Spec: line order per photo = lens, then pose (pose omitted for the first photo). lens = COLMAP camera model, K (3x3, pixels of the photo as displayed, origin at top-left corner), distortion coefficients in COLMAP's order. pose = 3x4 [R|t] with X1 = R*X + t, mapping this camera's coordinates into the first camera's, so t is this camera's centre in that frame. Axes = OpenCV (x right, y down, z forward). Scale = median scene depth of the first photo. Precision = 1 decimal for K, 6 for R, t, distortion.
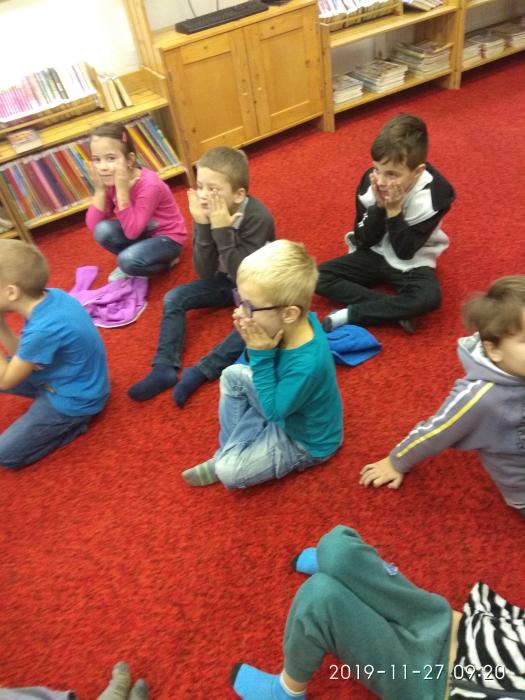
lens RADIAL K [[552.4, 0, 262.5], [0, 552.4, 350.0], [0, 0, 1]] dist [0.008210, -0.040108]
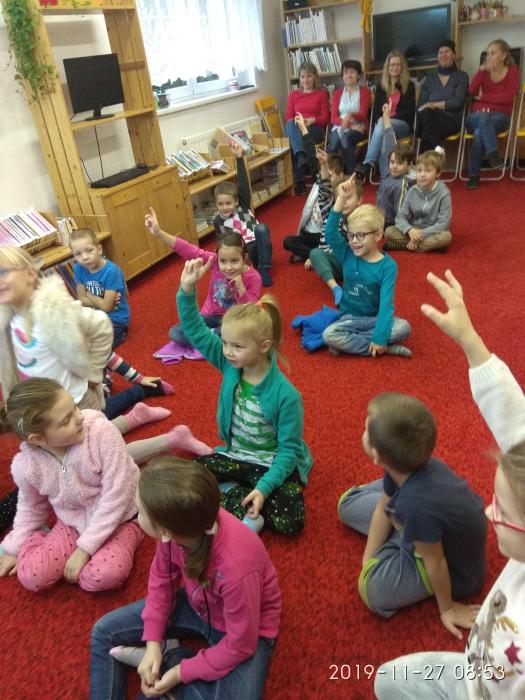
lens RADIAL K [[552.4, 0, 262.5], [0, 552.4, 350.0], [0, 0, 1]] dist [0.008210, -0.040108]
pose [[0.804913, -0.225943, 0.548693, -0.646341], [0.404030, 0.885902, -0.227896, 0.228417], [-0.434597, 0.405125, 0.804363, -0.080162]]
